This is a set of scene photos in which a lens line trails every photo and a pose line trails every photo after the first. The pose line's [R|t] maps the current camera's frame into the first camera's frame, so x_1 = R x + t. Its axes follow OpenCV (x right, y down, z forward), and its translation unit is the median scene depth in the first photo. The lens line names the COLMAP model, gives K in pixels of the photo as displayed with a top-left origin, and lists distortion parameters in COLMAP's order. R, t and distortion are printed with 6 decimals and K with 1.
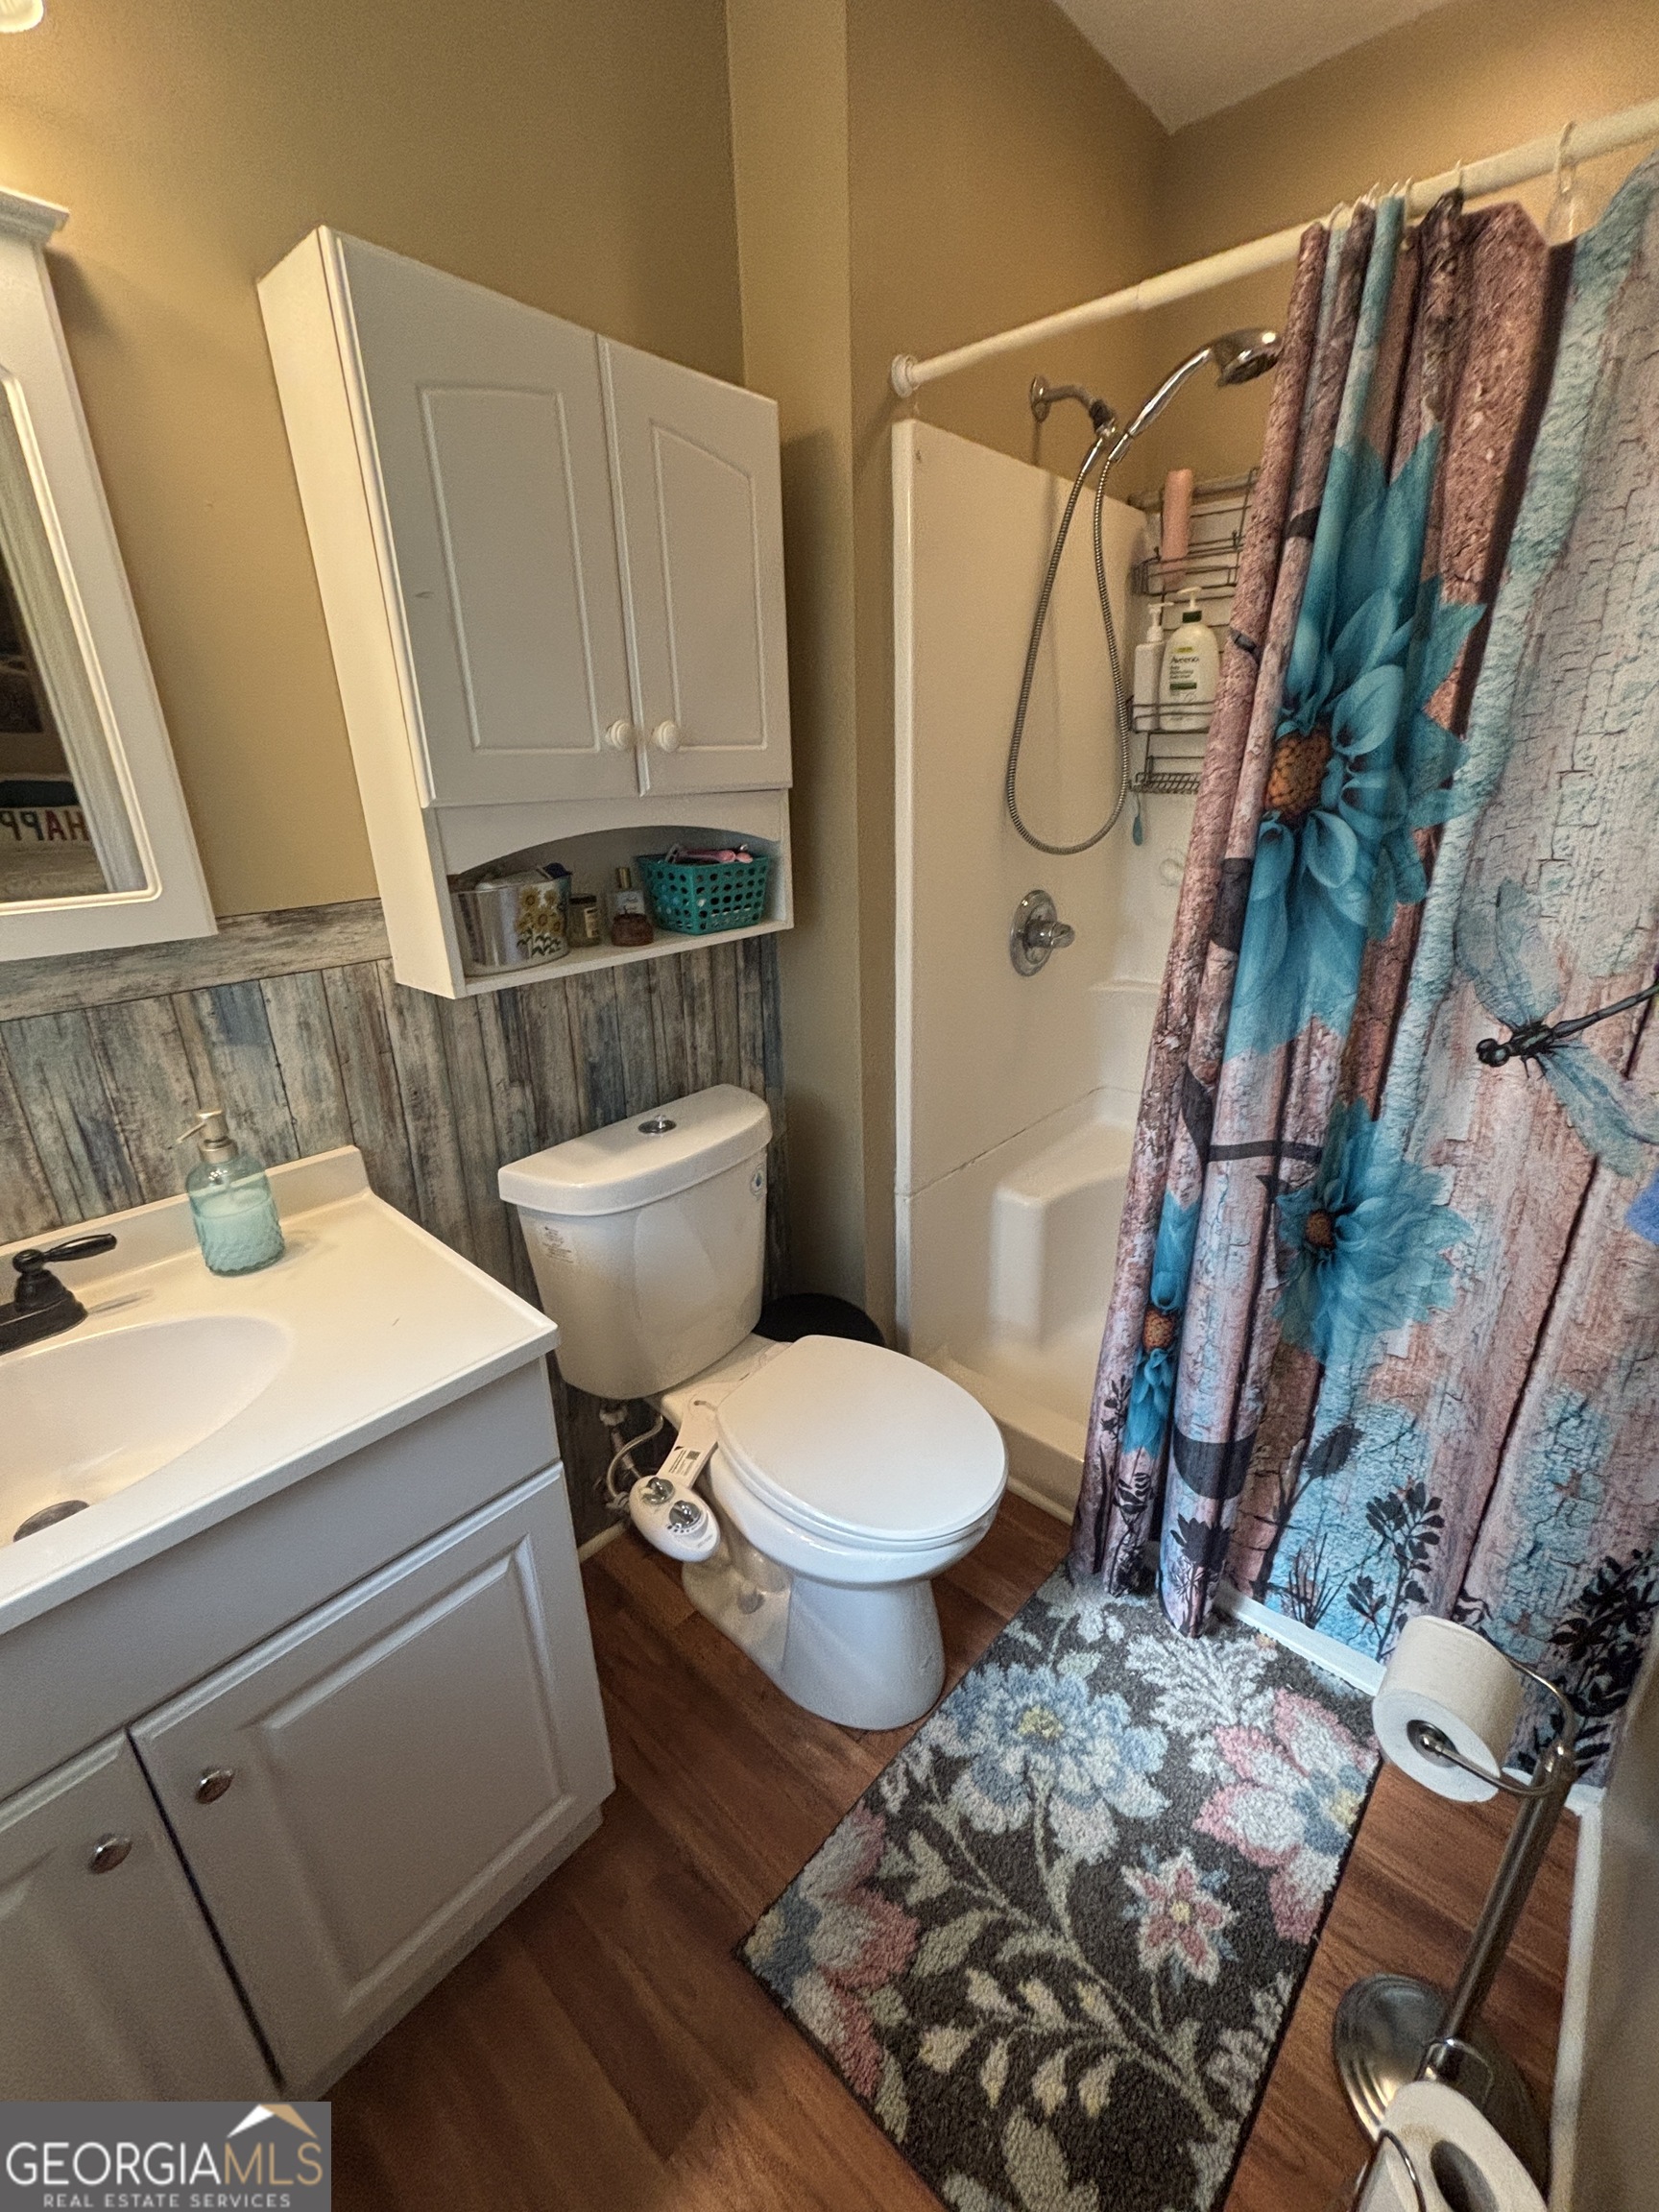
lens RADIAL K [[882.9, 0, 831.2], [0, 882.9, 1098.4], [0, 0, 1]] dist [-0.003089, 0.000049]
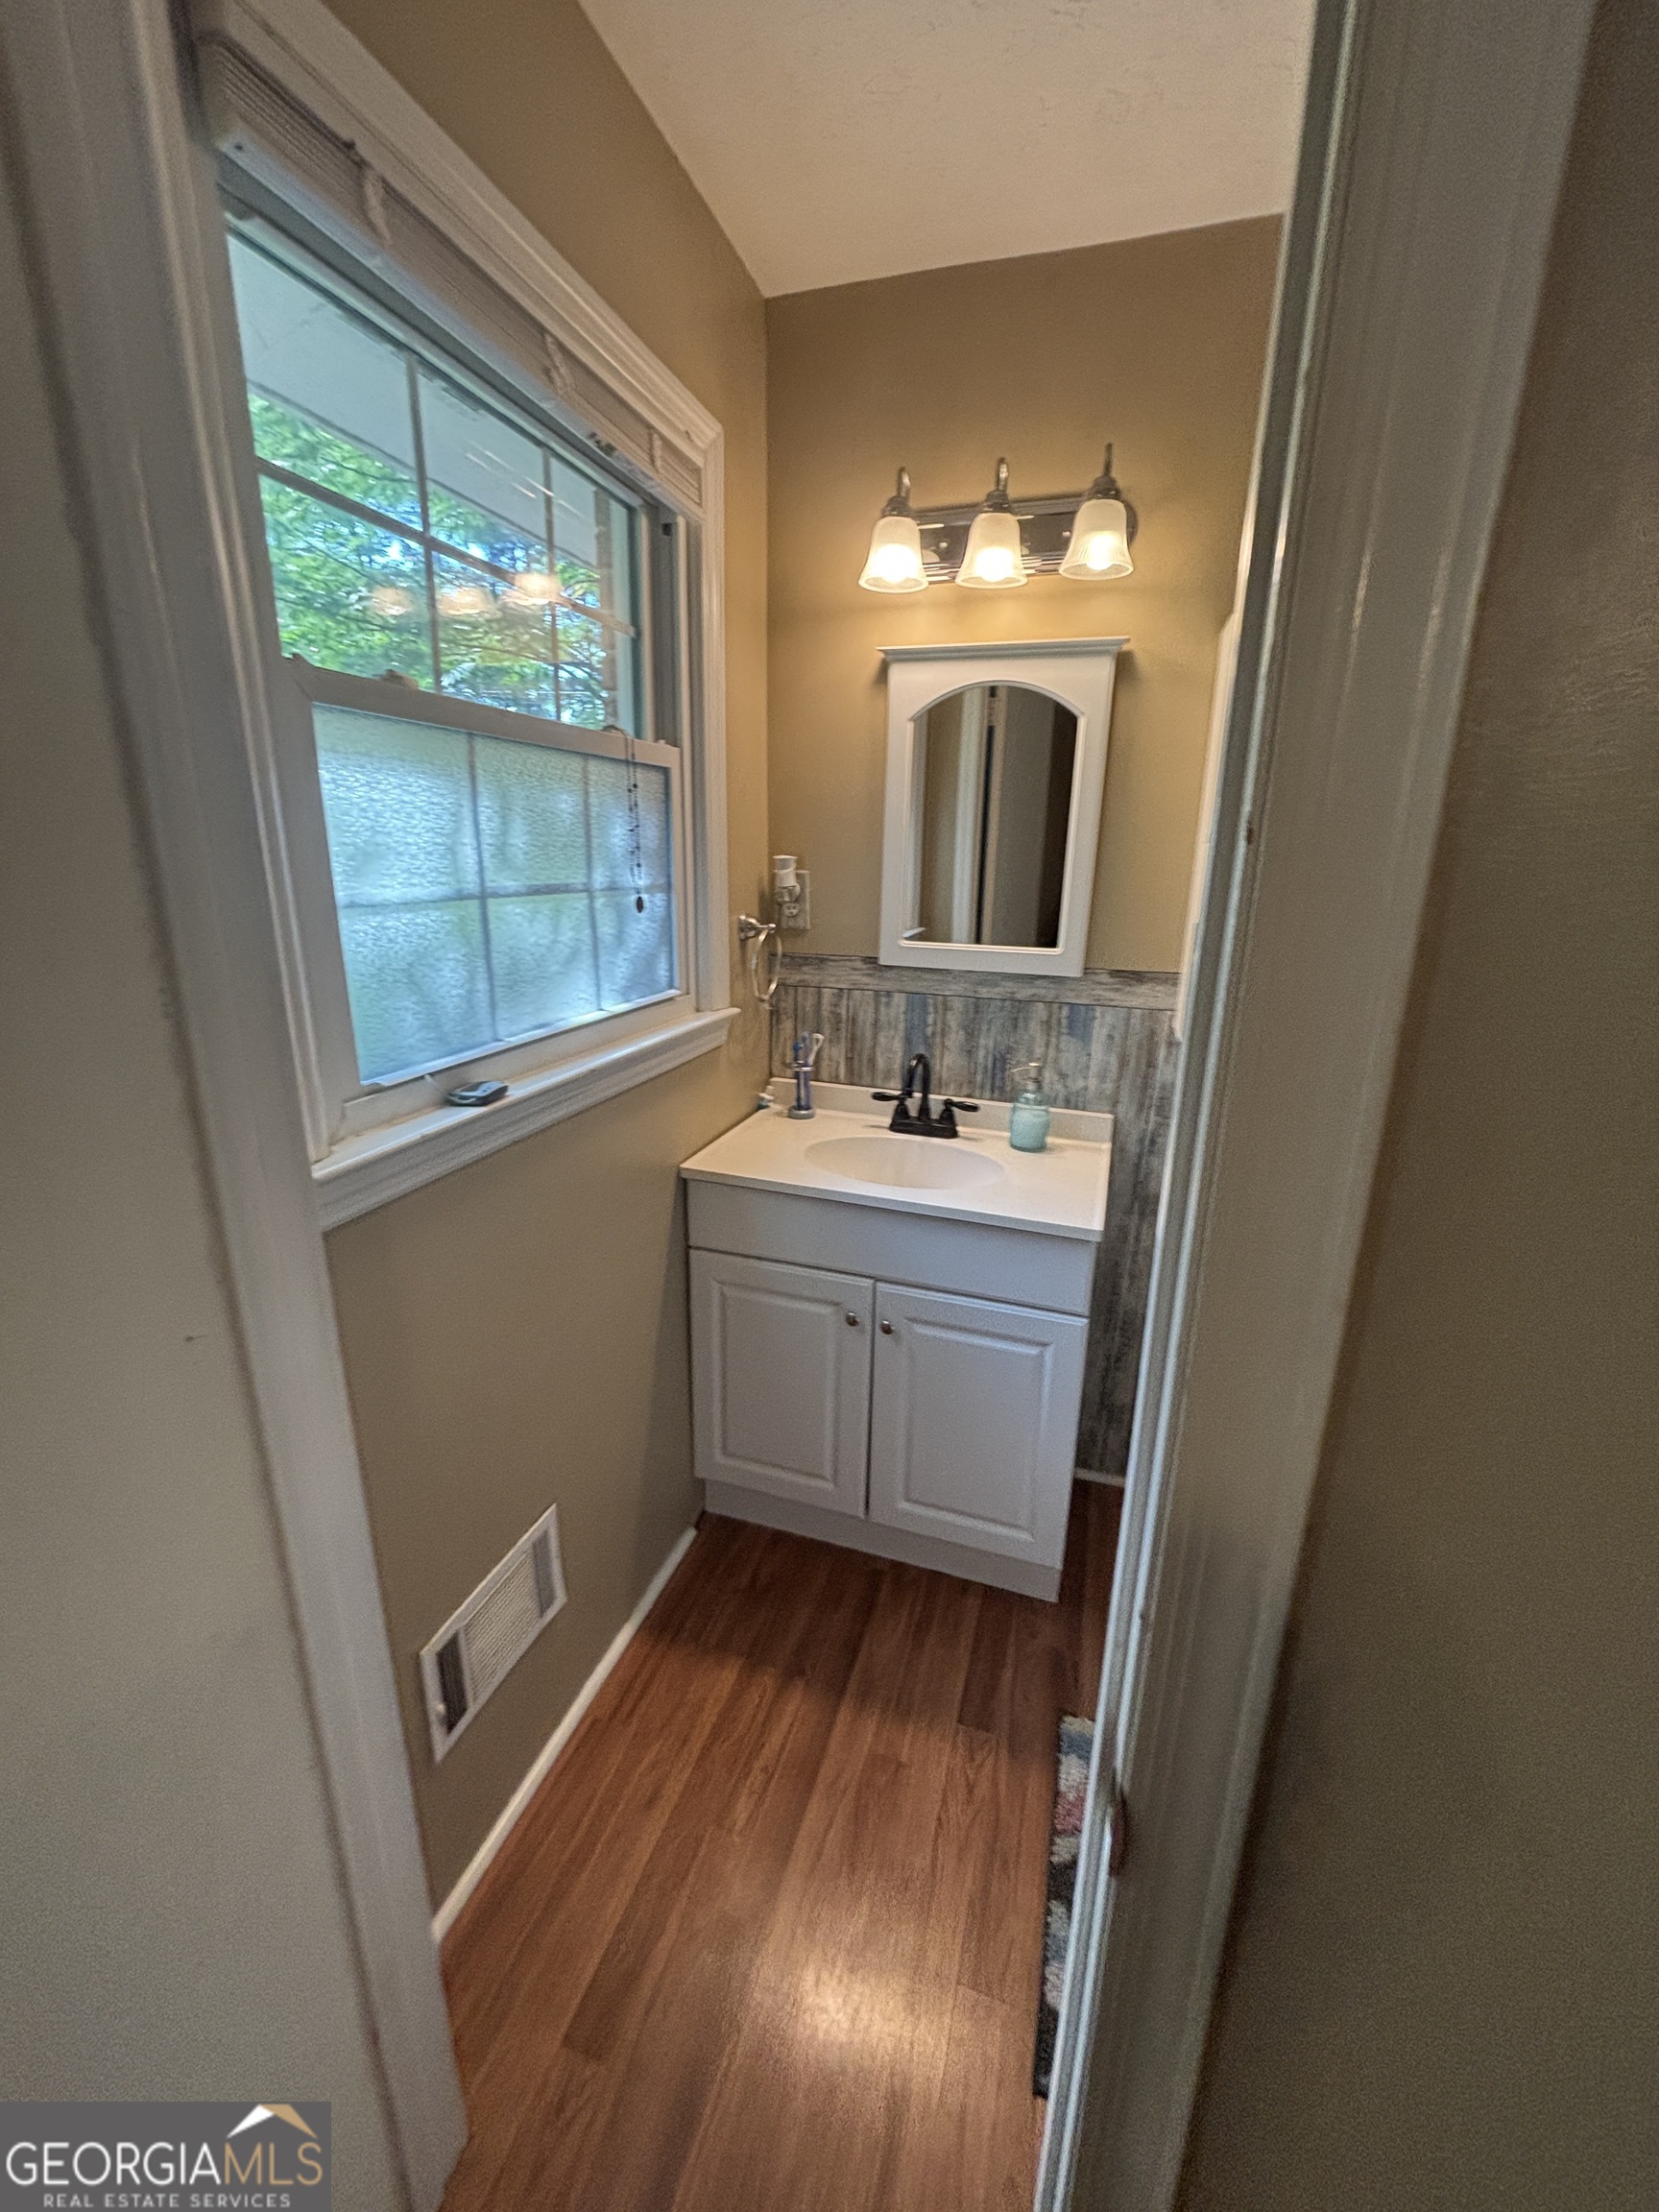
lens RADIAL K [[889.2, 0, 829.5], [0, 889.2, 1106.0], [0, 0, 1]] dist [-0.000298, 0.000154]
pose [[0.404815, 0.282960, -0.869516, 0.775068], [-0.346175, 0.927562, 0.140683, -0.014575], [0.846338, 0.244054, 0.473445, -0.256356]]
